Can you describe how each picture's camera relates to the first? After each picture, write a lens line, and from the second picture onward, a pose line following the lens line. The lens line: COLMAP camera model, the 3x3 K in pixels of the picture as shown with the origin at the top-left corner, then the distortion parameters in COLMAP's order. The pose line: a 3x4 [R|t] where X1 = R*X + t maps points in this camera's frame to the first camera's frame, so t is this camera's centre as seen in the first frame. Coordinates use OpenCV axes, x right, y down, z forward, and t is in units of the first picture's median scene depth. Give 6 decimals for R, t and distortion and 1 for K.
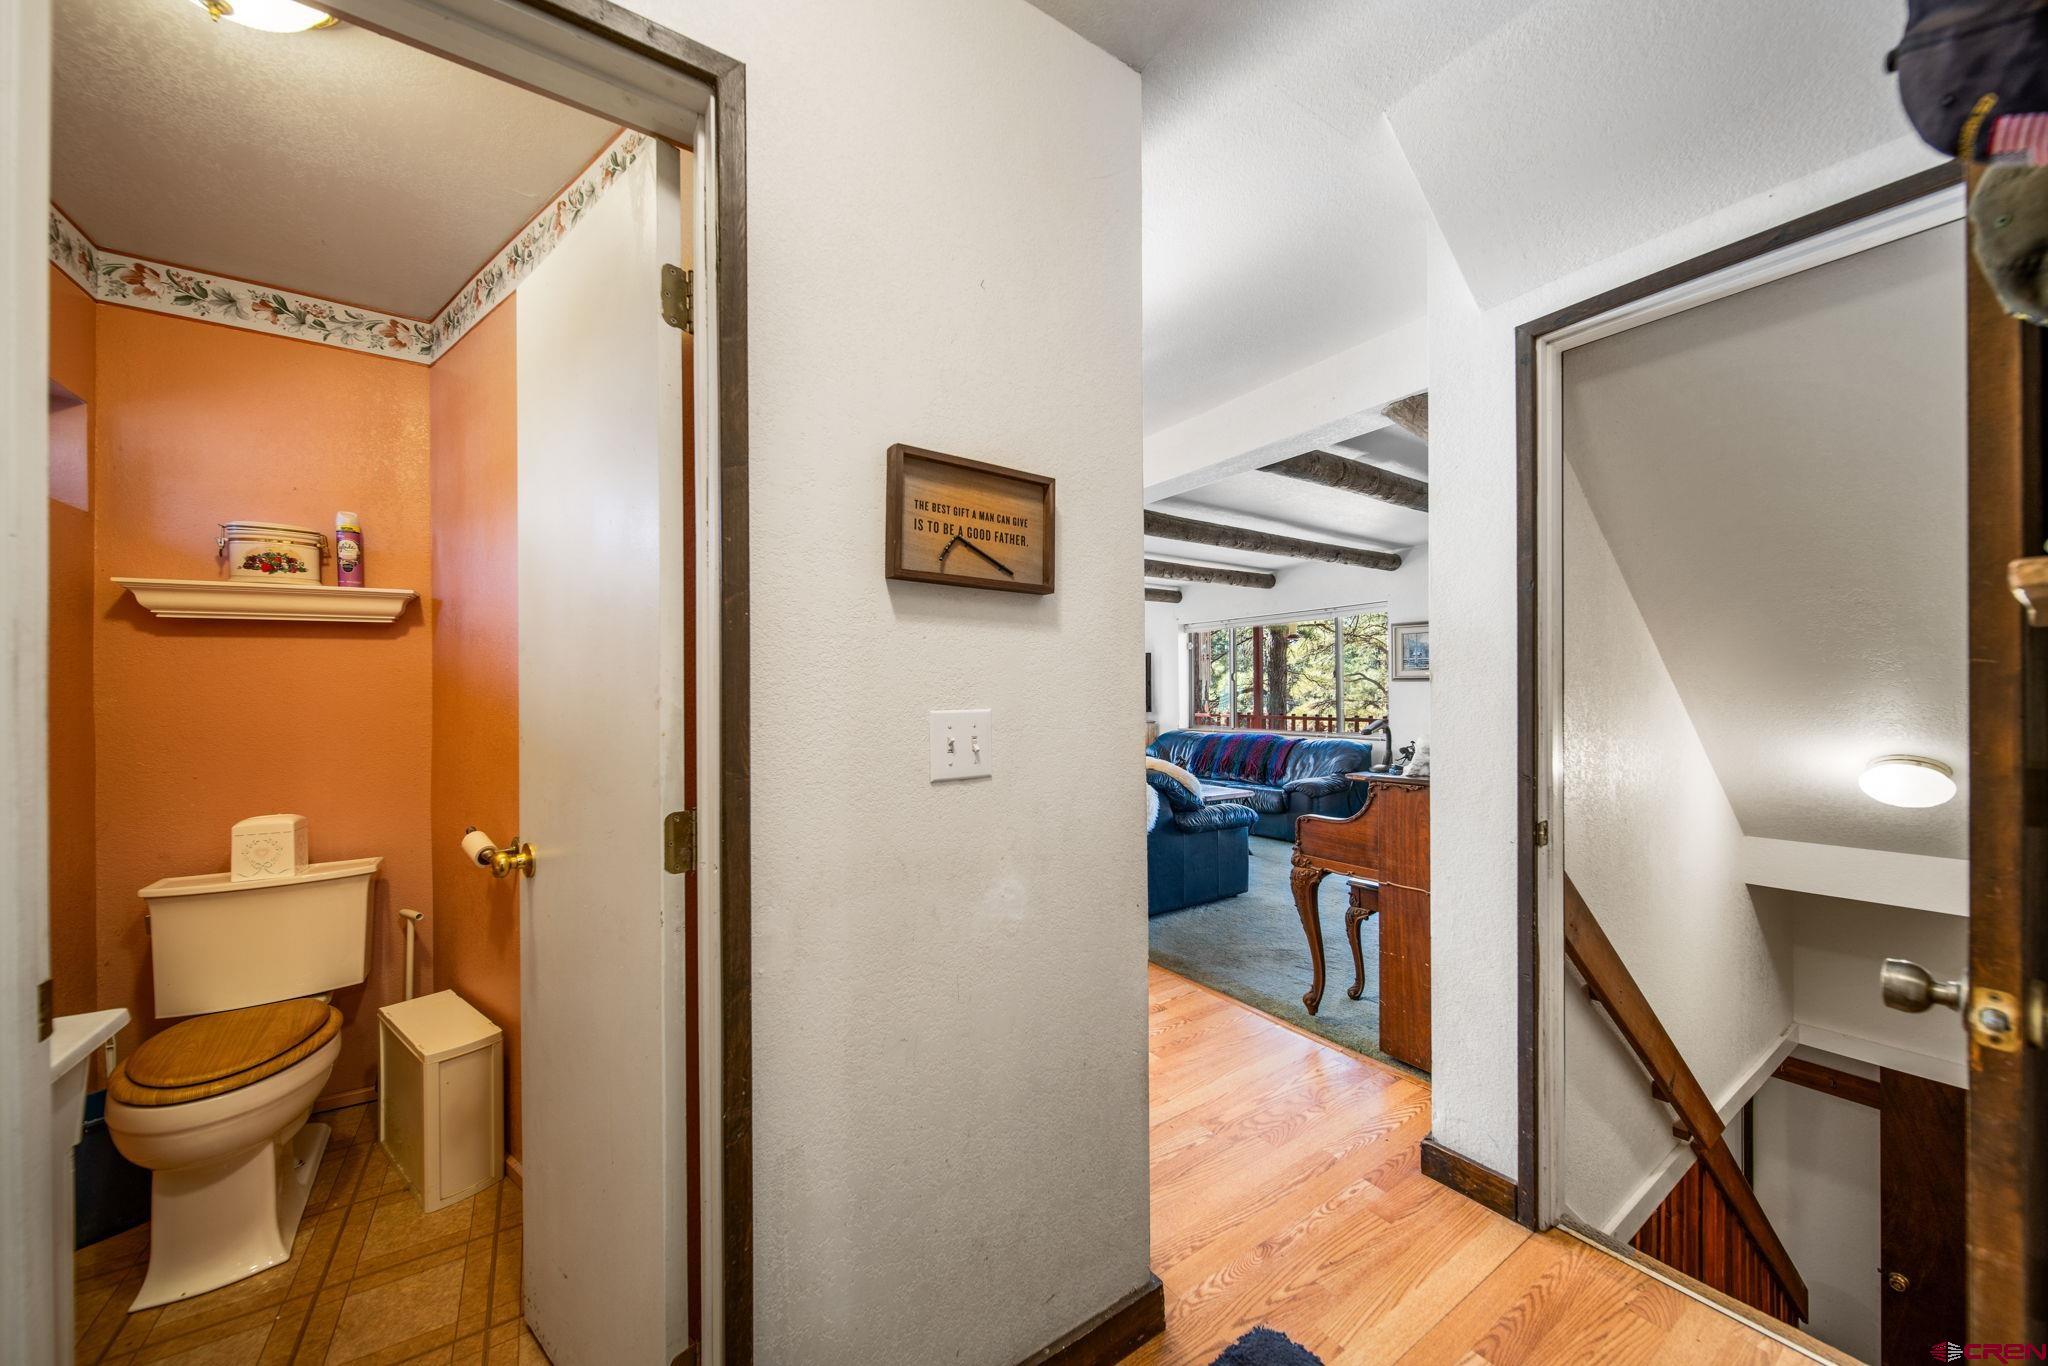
lens RADIAL K [[714.2, 0, 1018.9], [0, 714.2, 697.8], [0, 0, 1]] dist [-0.000216, -0.000009]
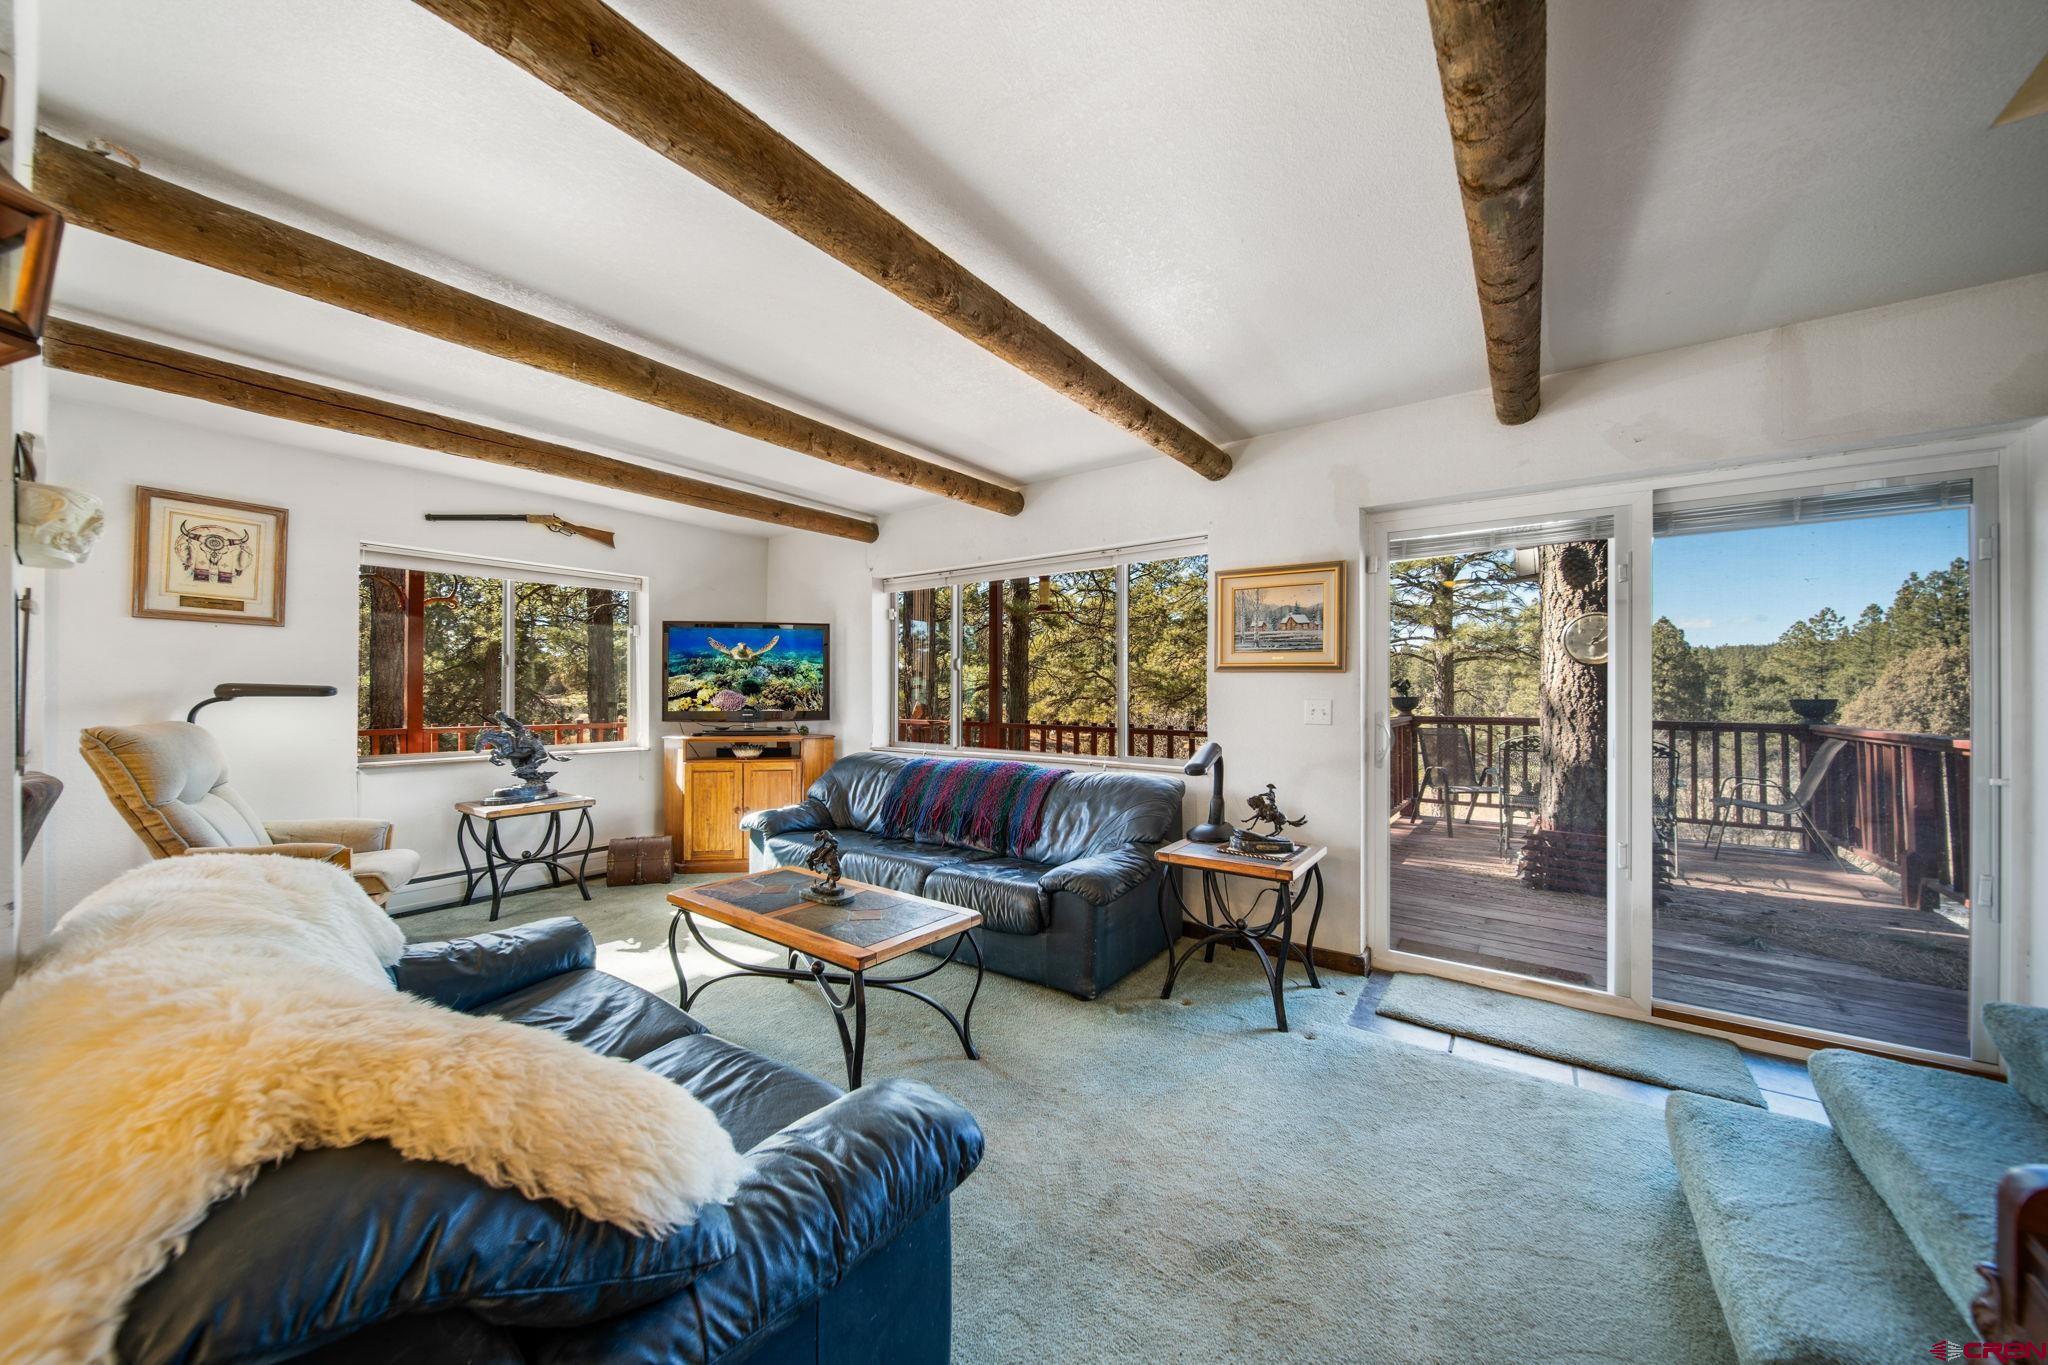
lens RADIAL K [[714.2, 0, 1021.5], [0, 714.2, 683.8], [0, 0, 1]] dist [-0.000216, -0.000009]
pose [[0.936566, 0.009573, 0.350360, 0.153343], [-0.004650, 0.999878, -0.014889, -0.003972], [-0.350460, 0.012316, 0.936497, 0.451788]]
